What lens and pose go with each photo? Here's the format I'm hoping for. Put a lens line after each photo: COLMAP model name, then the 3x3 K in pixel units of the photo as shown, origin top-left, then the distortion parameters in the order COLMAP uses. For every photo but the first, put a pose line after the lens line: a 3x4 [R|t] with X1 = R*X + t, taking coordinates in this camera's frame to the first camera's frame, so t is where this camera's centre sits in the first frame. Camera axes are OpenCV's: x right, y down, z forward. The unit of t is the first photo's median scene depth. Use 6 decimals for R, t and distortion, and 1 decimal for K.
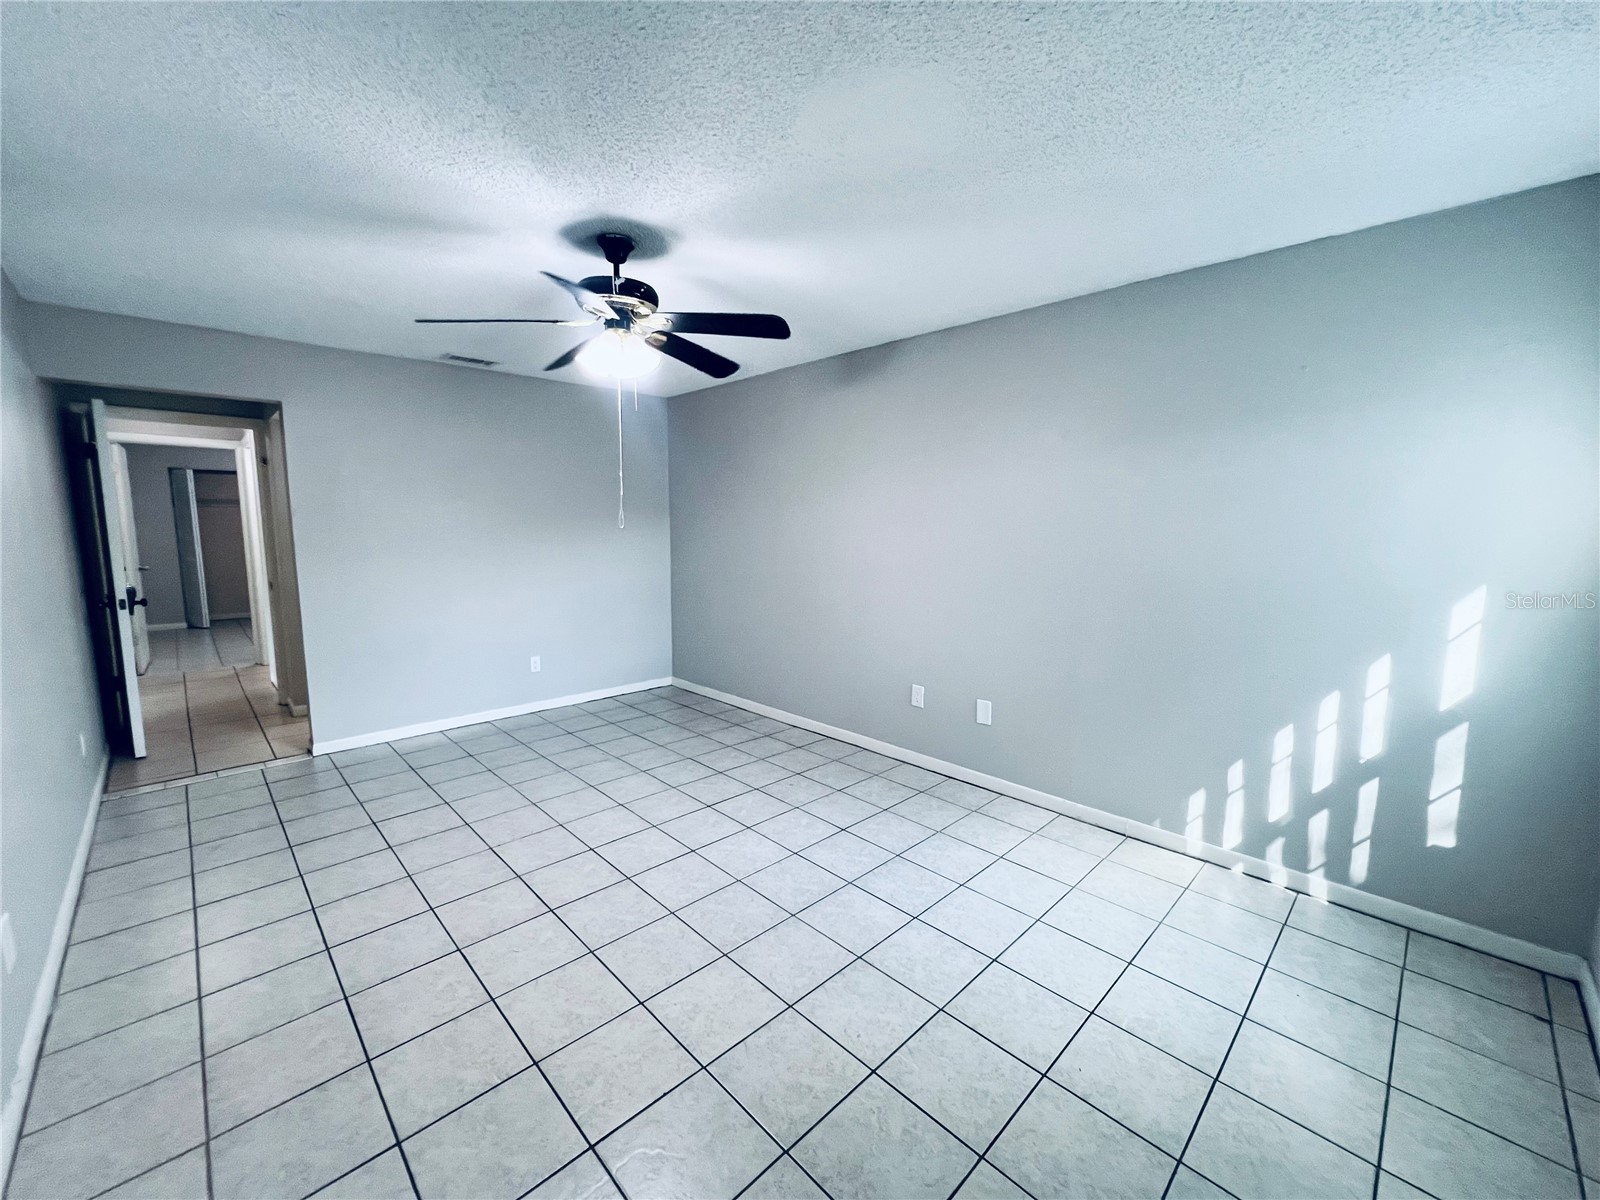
lens RADIAL K [[641.0, 0, 800.0], [0, 641.0, 599.6], [0, 0, 1]] dist [0.000950, 0.000244]
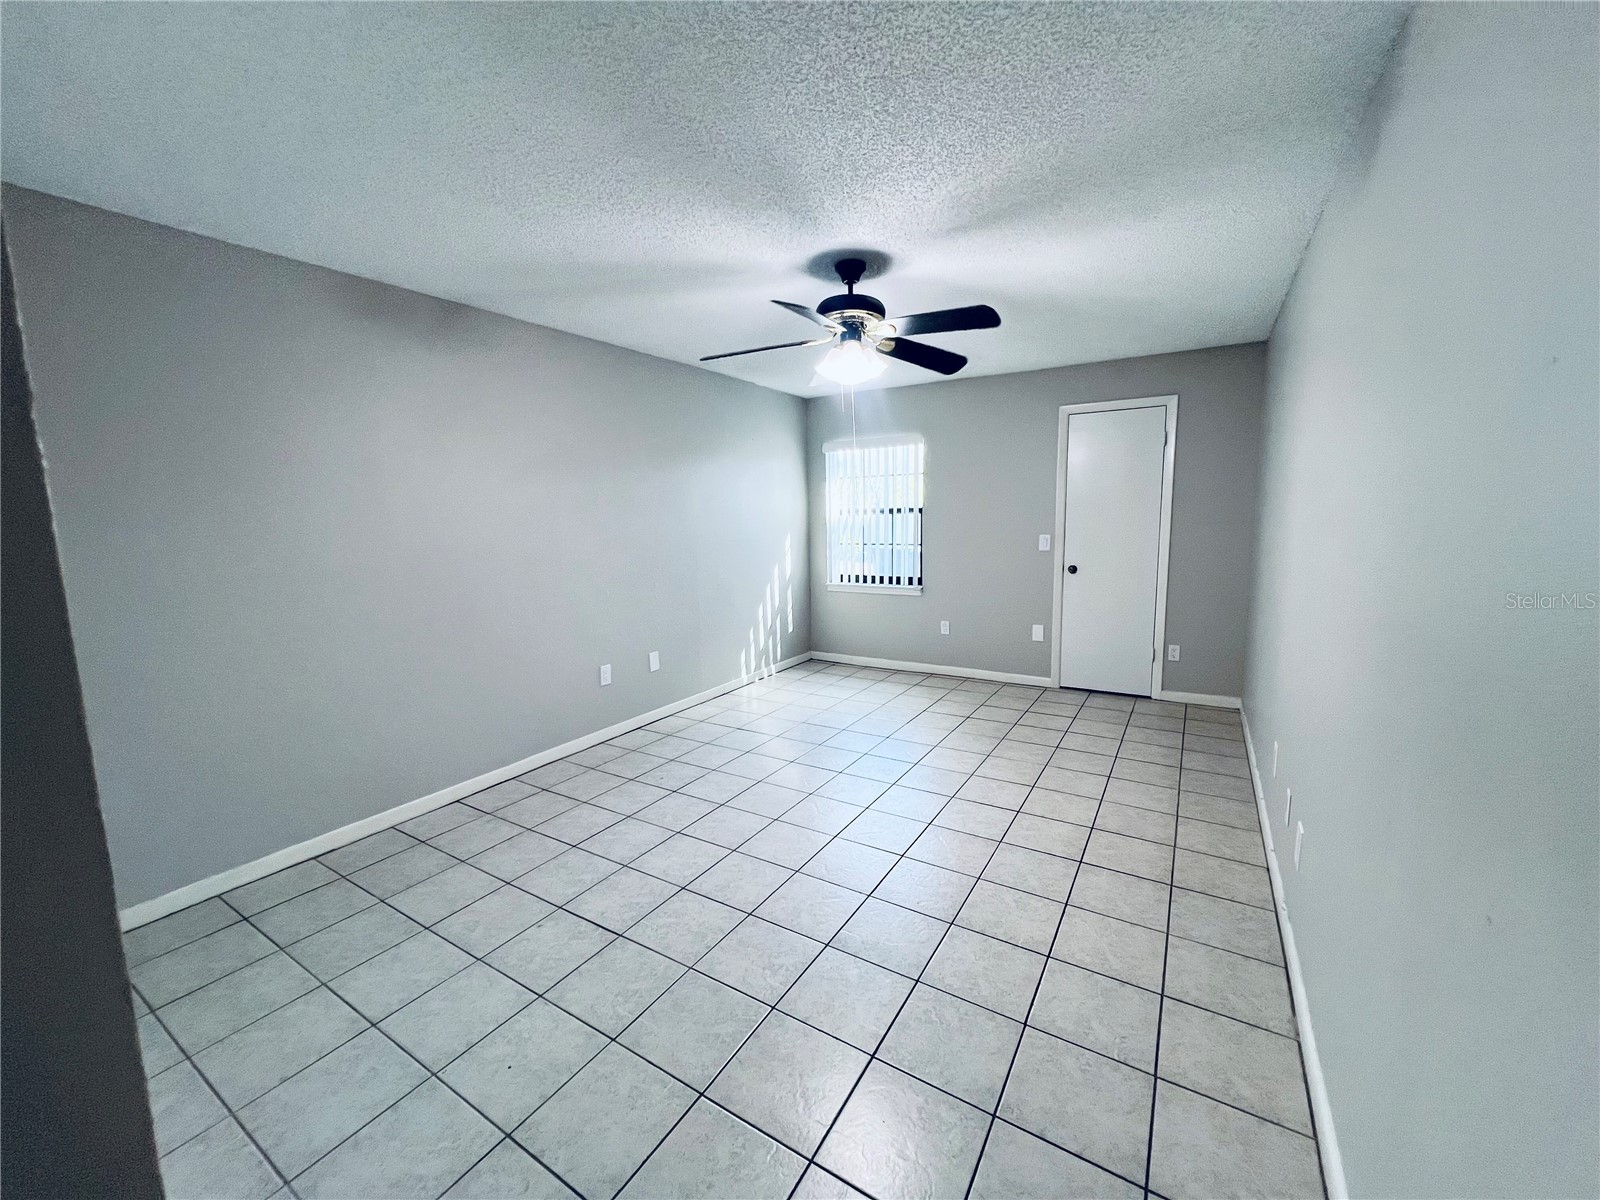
lens RADIAL K [[641.0, 0, 799.1], [0, 641.0, 605.4], [0, 0, 1]] dist [0.000950, 0.000244]
pose [[-0.237426, -0.139364, 0.961357, -1.098858], [0.137200, 0.974924, 0.175215, -0.128286], [-0.961668, 0.173498, -0.212352, 1.085810]]
